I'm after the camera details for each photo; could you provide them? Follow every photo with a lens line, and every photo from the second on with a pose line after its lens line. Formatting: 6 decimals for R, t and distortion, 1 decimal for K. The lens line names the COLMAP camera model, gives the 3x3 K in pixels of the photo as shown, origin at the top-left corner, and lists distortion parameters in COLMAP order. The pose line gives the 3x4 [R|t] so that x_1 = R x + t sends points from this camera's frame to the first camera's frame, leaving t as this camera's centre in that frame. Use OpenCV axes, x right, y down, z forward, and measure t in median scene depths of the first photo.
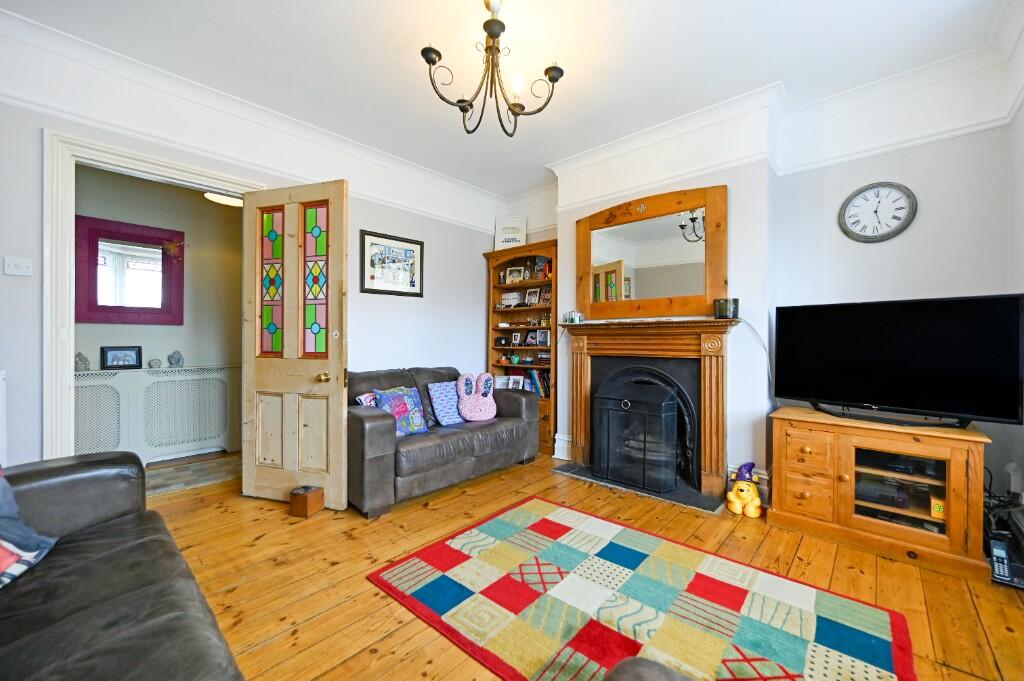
lens RADIAL K [[400.3, 0, 512.0], [0, 400.3, 340.5], [0, 0, 1]] dist [-0.000136, -0.000030]
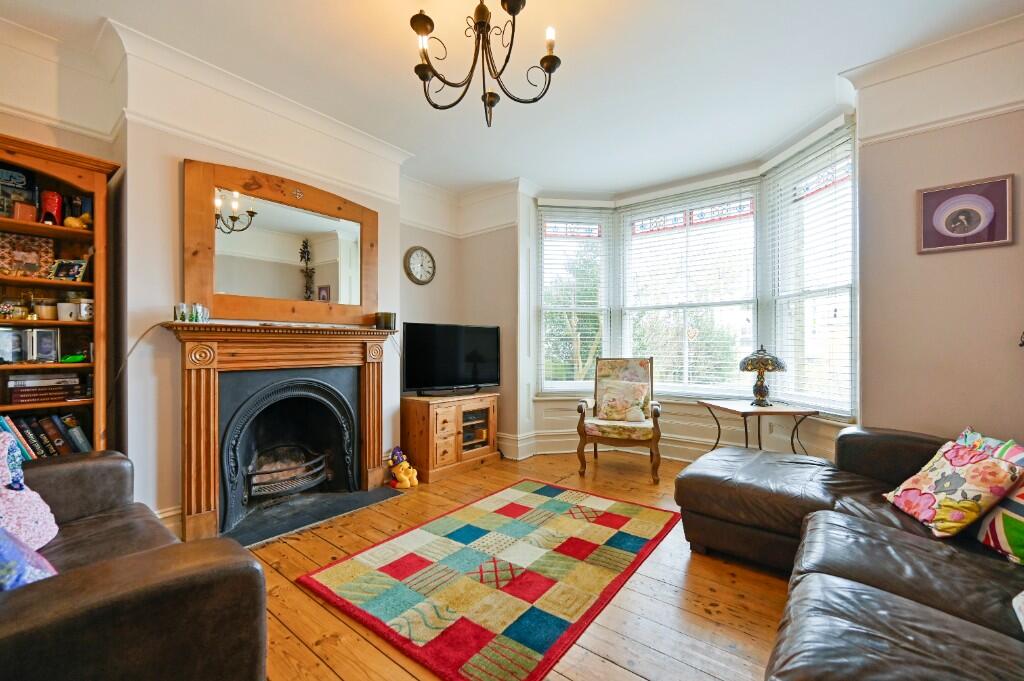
lens RADIAL K [[422.9, 0, 515.1], [0, 422.9, 346.0], [0, 0, 1]] dist [0.020108, 0.000009]
pose [[-0.064622, 0.002152, 0.997907, -0.798738], [0.005522, 0.999983, -0.001799, -0.002321], [-0.997895, 0.005394, -0.064633, 0.781088]]
